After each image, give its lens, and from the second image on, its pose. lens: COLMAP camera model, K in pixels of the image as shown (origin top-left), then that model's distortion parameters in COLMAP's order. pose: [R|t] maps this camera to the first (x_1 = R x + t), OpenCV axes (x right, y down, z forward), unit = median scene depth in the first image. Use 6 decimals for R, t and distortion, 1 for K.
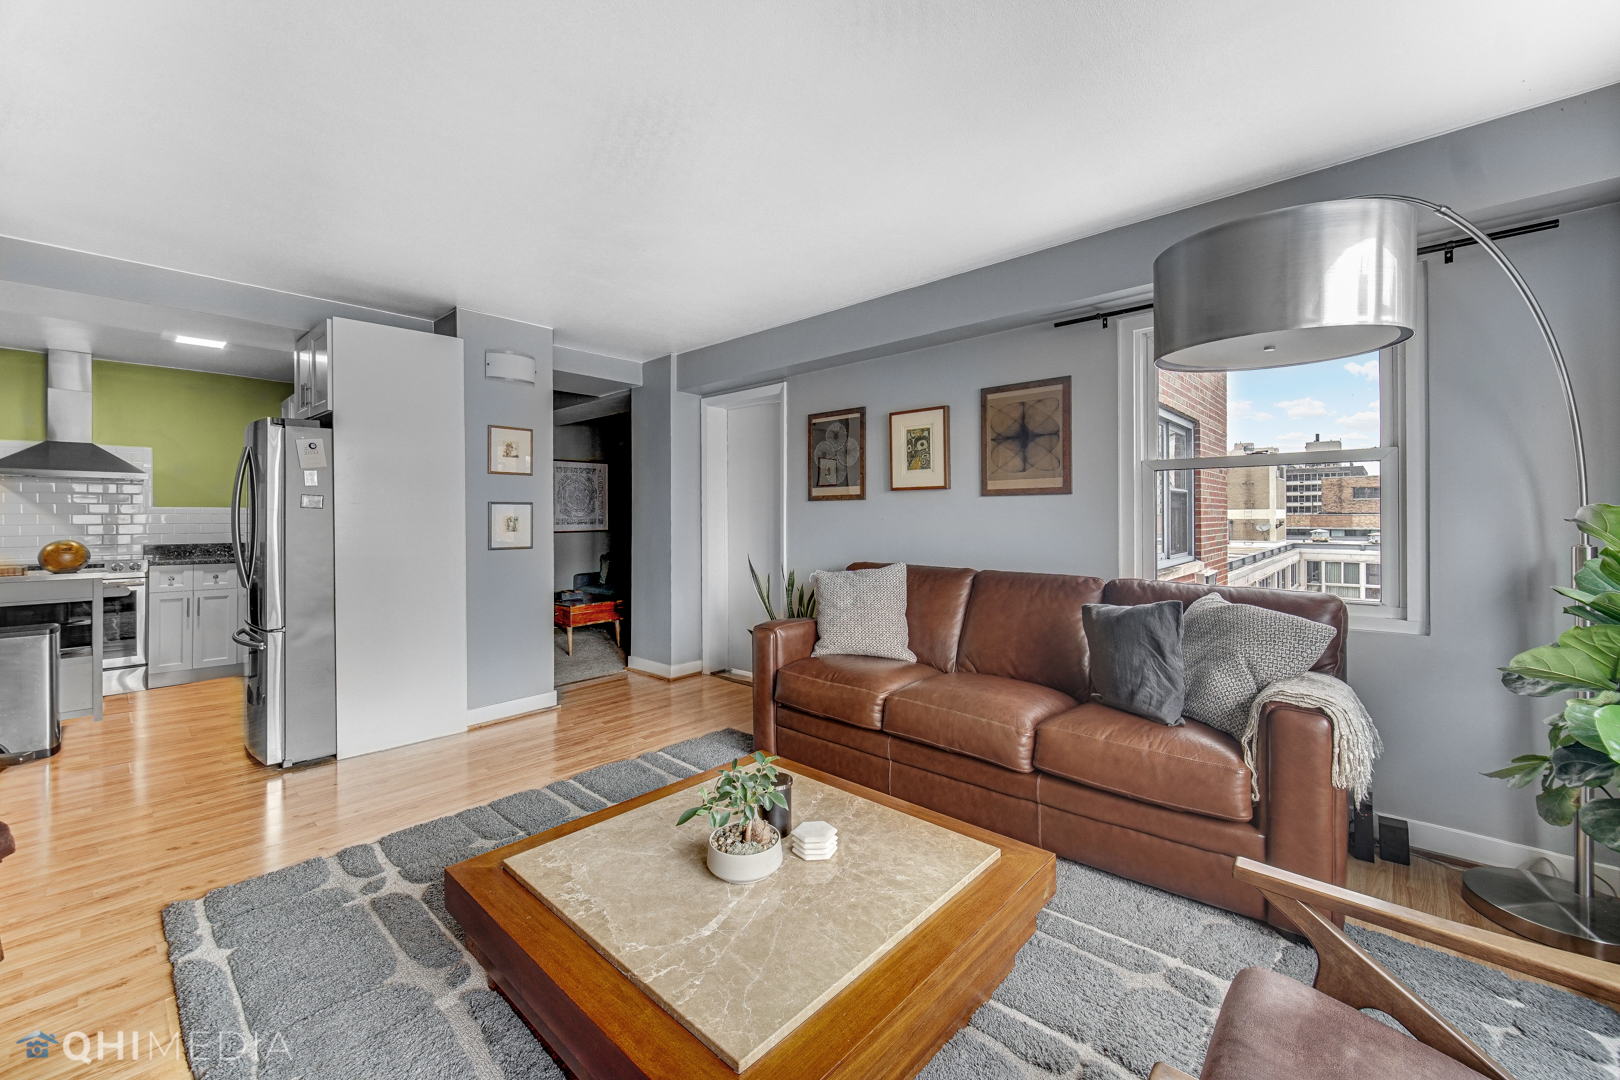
lens RADIAL K [[652.5, 0, 790.5], [0, 652.5, 517.5], [0, 0, 1]] dist [-0.000631, 0.001497]
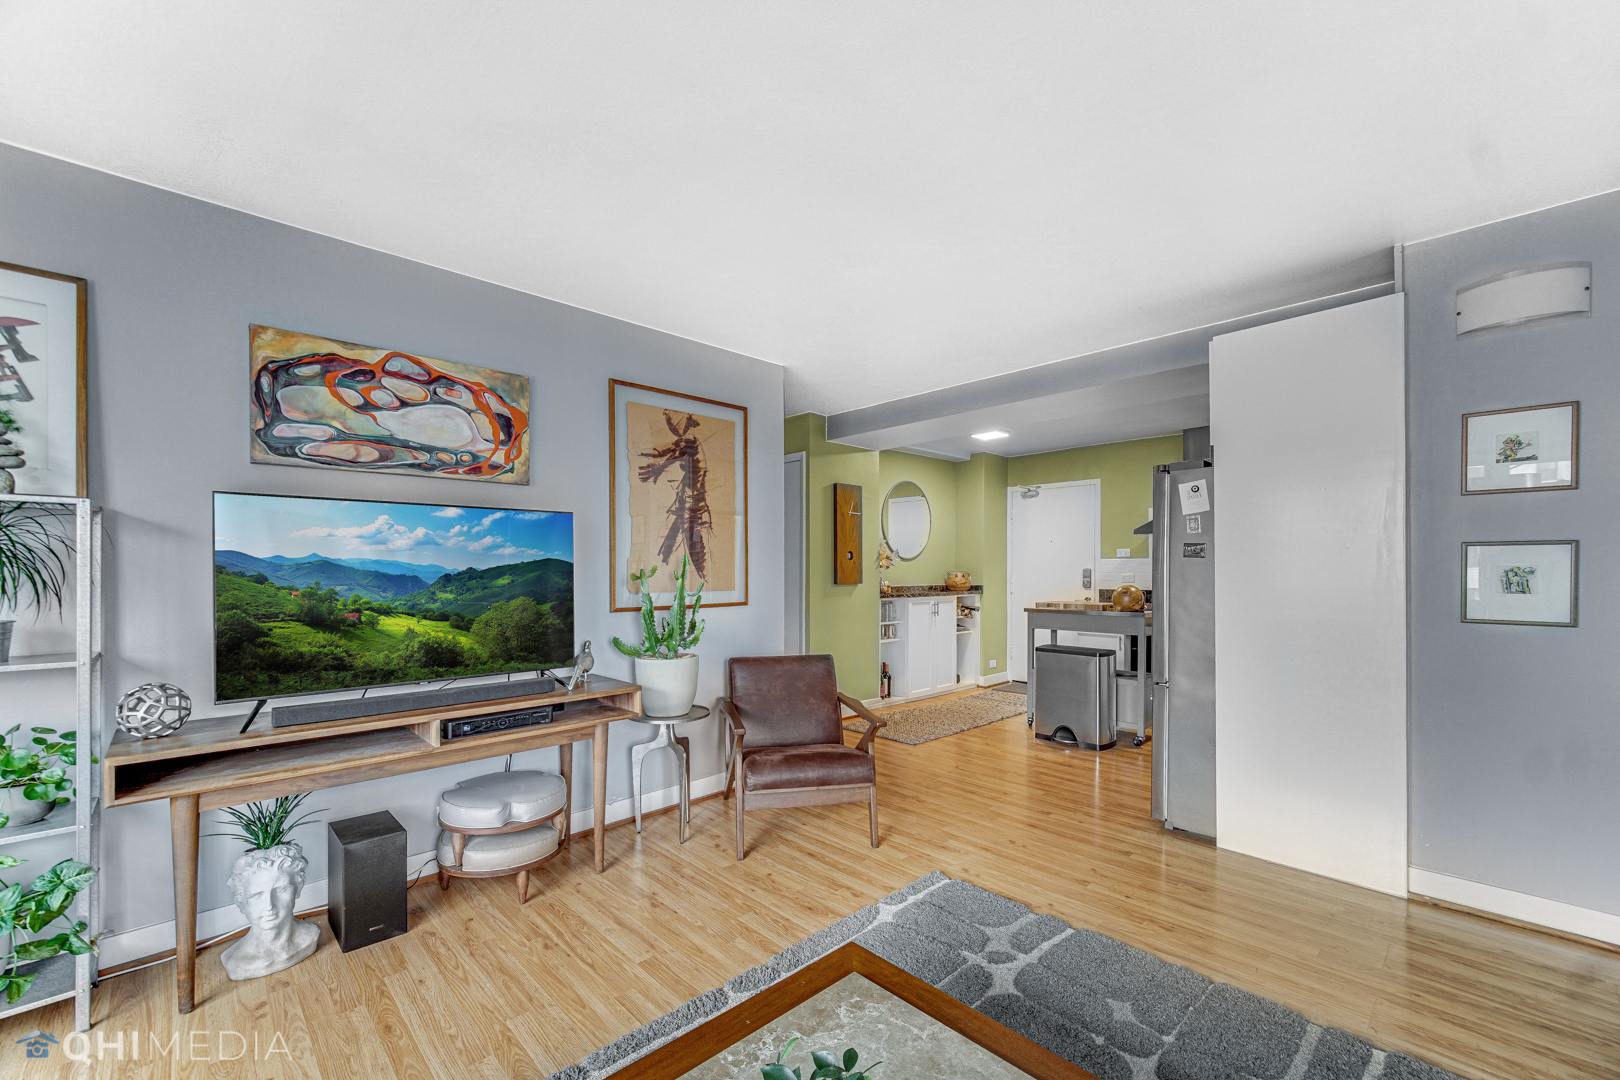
lens RADIAL K [[652.5, 0, 797.9], [0, 652.5, 571.6], [0, 0, 1]] dist [-0.000631, 0.001497]
pose [[-0.067522, 0.008260, -0.997684, 0.185733], [0.002545, 0.999964, 0.008107, -0.003243], [0.997715, -0.001992, -0.067541, 0.442174]]
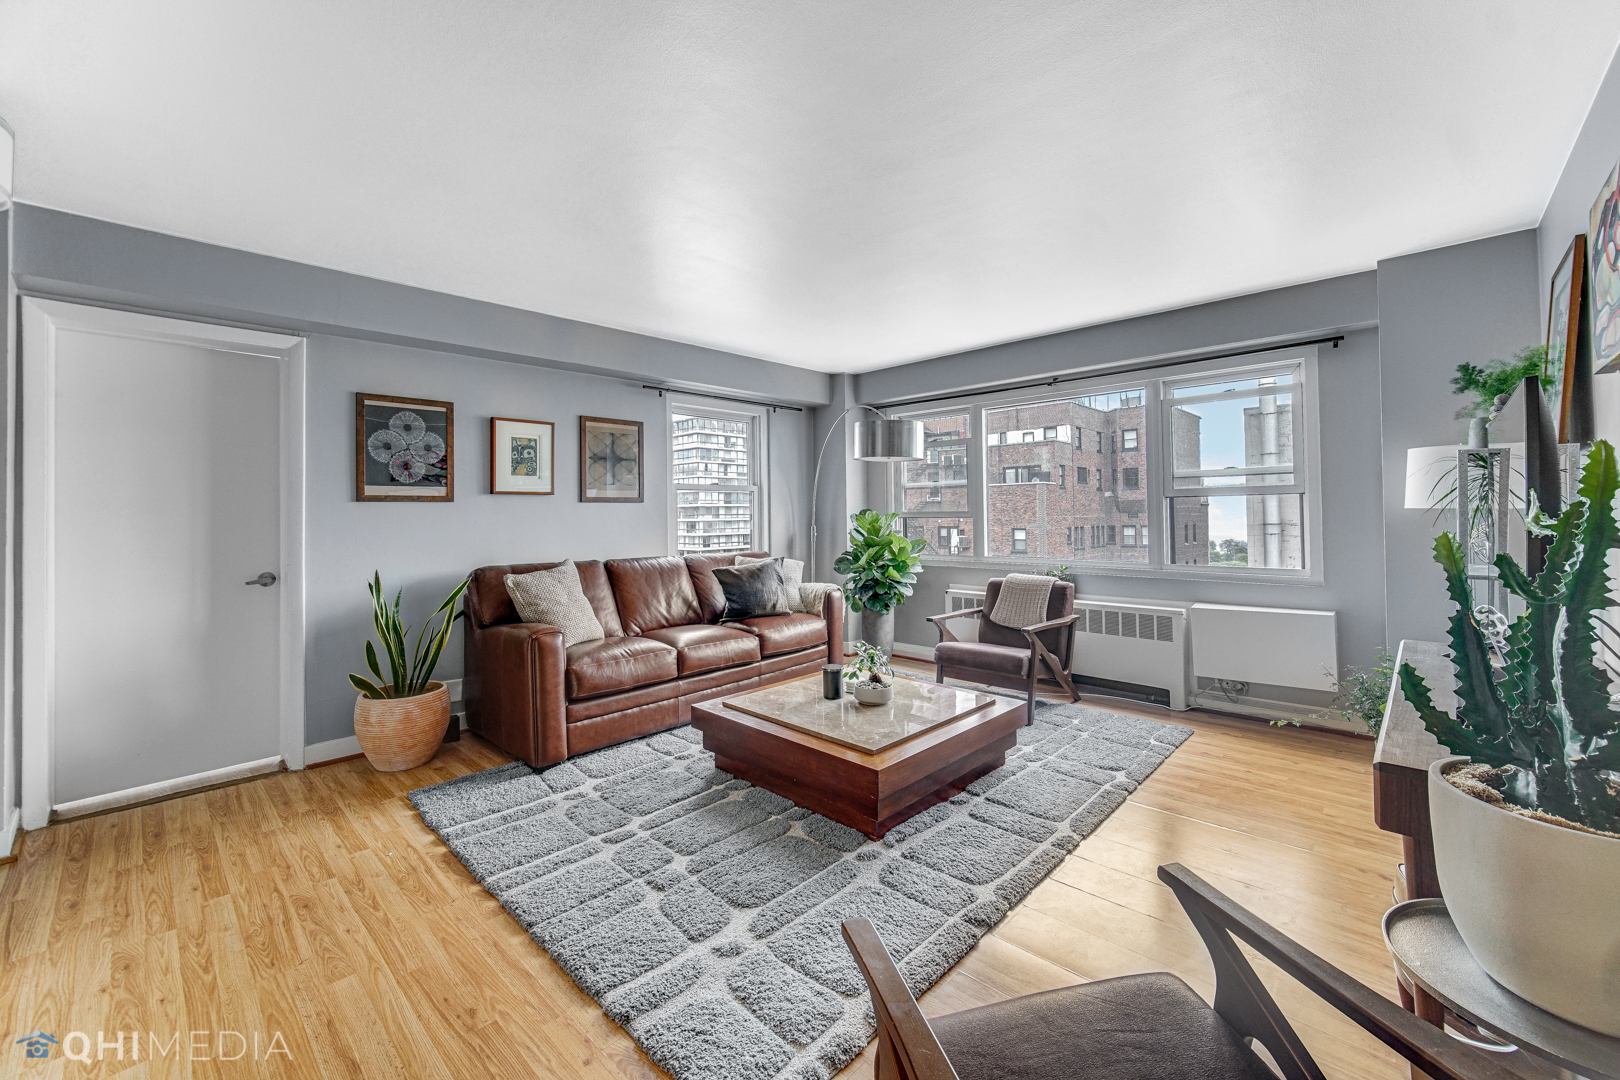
lens RADIAL K [[652.5, 0, 798.1], [0, 652.5, 509.0], [0, 0, 1]] dist [-0.000631, 0.001497]
pose [[0.035981, 0.012852, 0.999270, -0.855657], [0.012275, 0.999836, -0.013302, 0.002010], [-0.999277, 0.012744, 0.035817, 0.498867]]
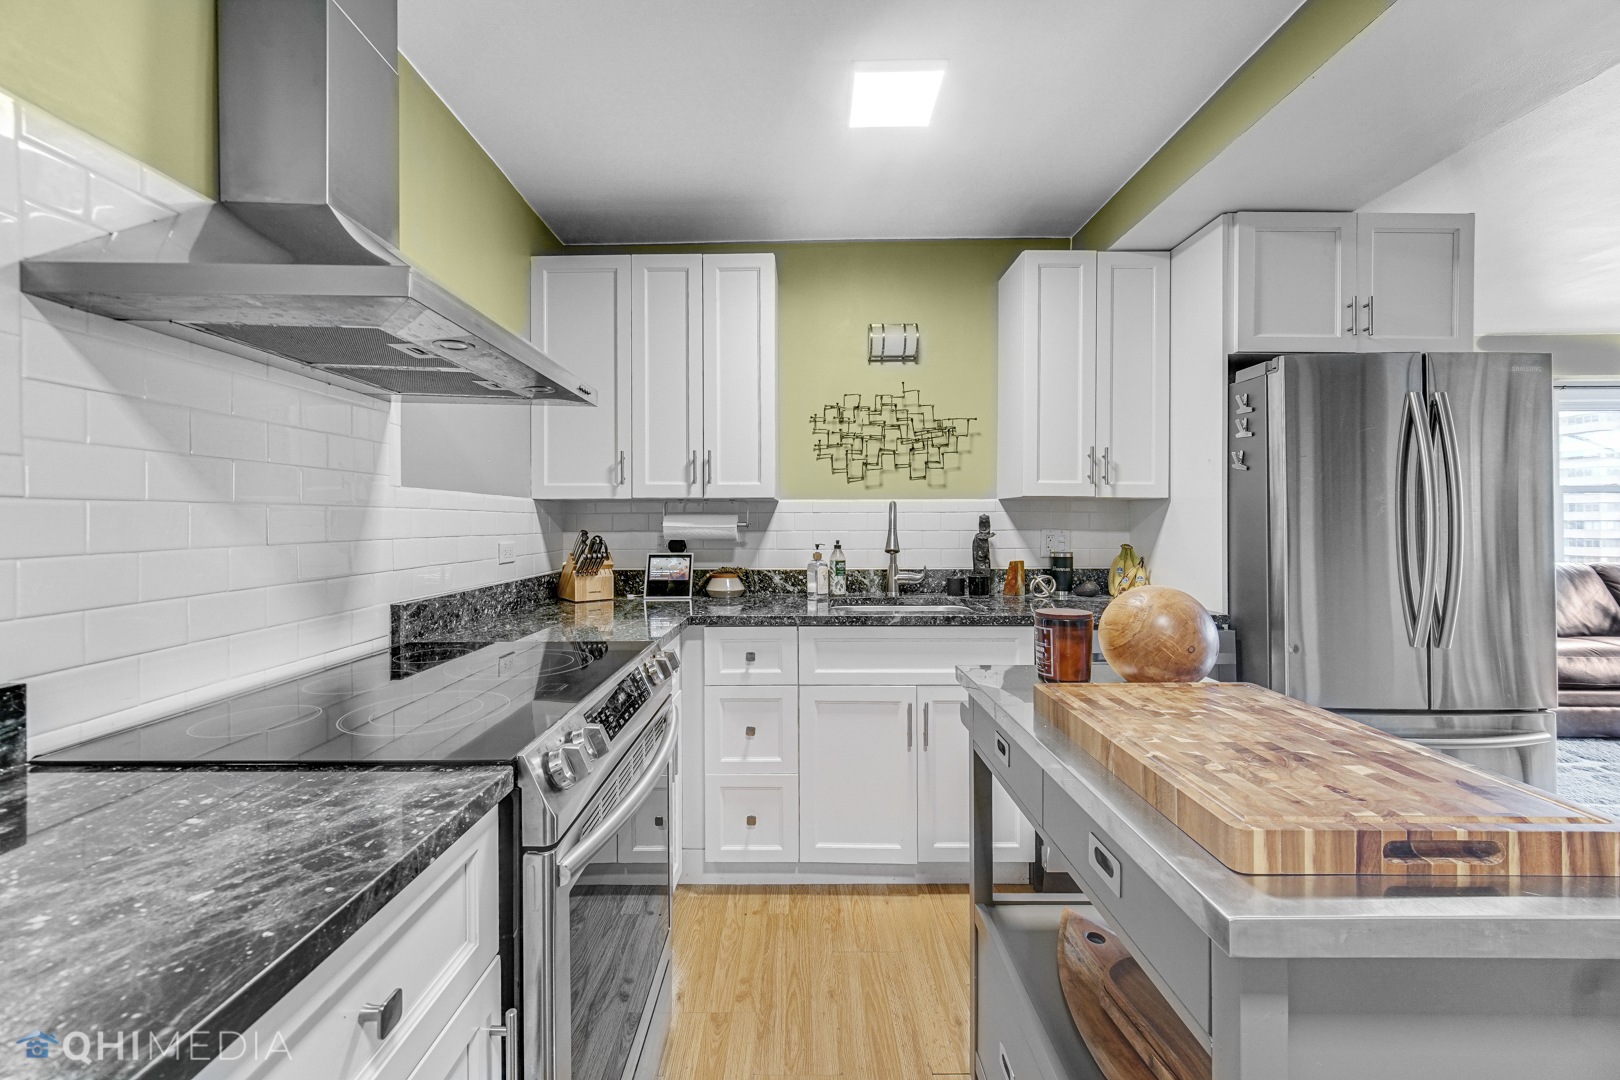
lens RADIAL K [[652.5, 0, 799.7], [0, 652.5, 512.9], [0, 0, 1]] dist [-0.000631, 0.001497]
pose [[0.733244, 0.011023, 0.679876, -1.446983], [-0.001290, 0.999889, -0.014820, 0.002395], [-0.679964, 0.009989, 0.733177, 0.862279]]
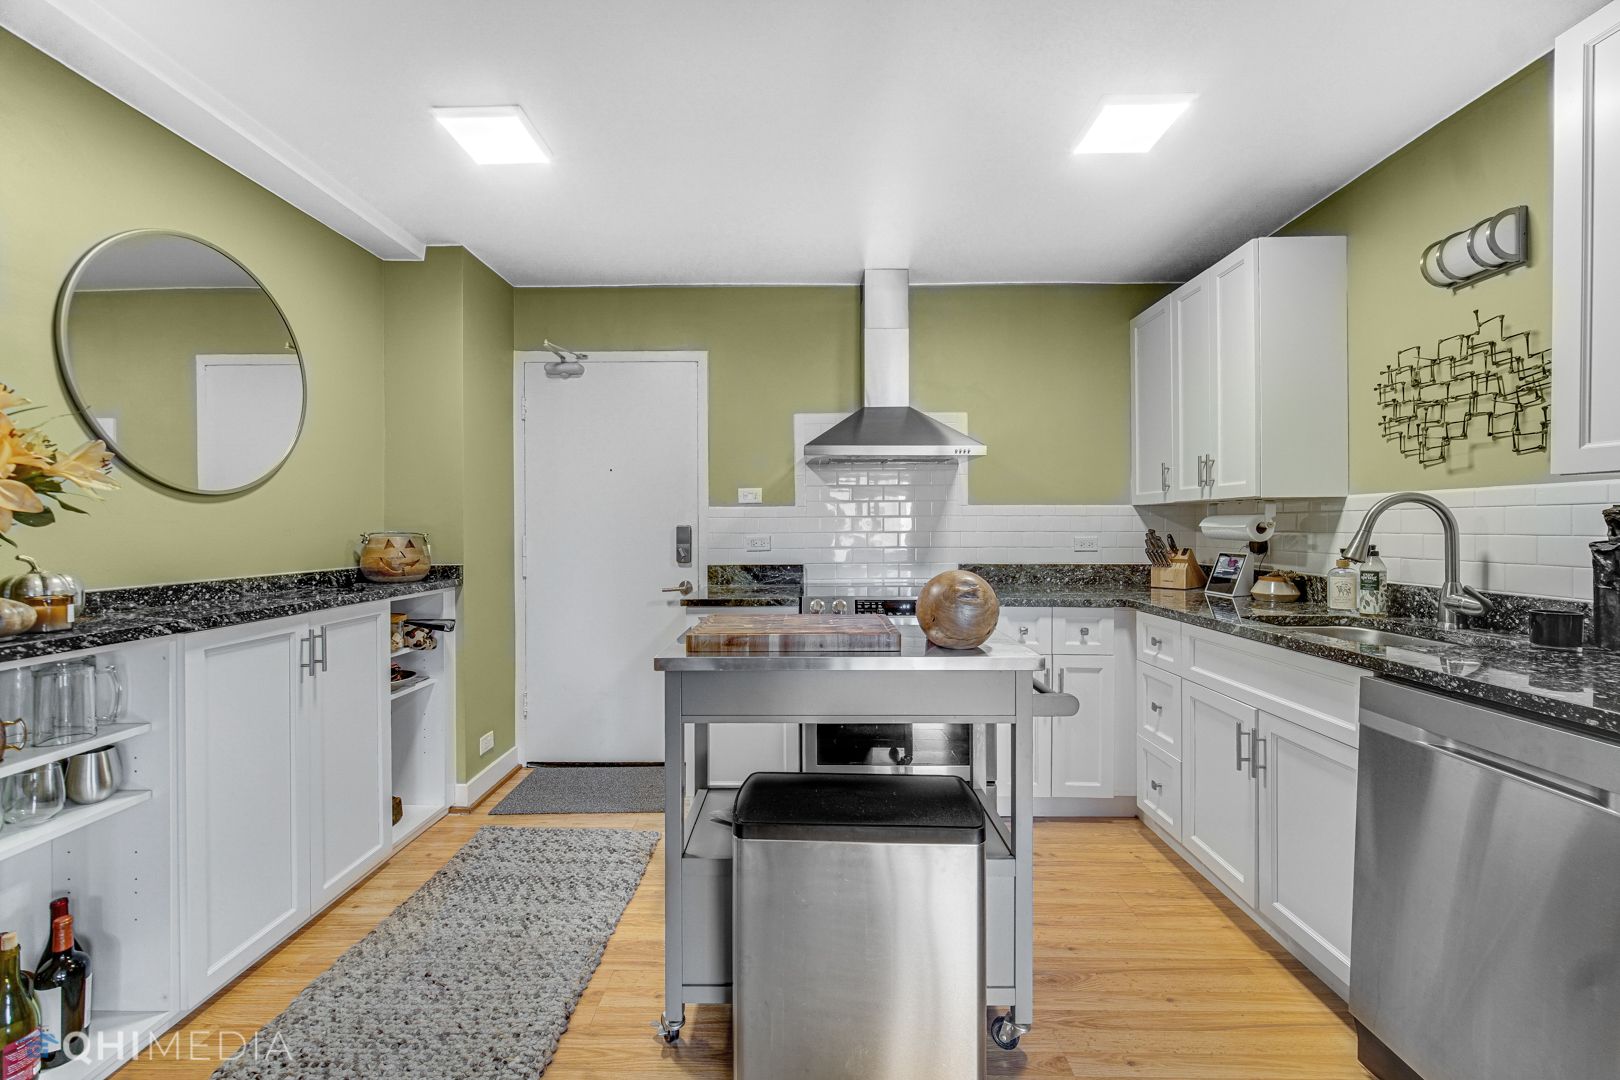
lens RADIAL K [[652.5, 0, 801.9], [0, 652.5, 531.6], [0, 0, 1]] dist [-0.000631, 0.001497]
pose [[0.669356, 0.007632, -0.742902, -0.840259], [0.001642, 0.999930, 0.011751, 0.002943], [0.742940, -0.009085, 0.669297, 0.620381]]
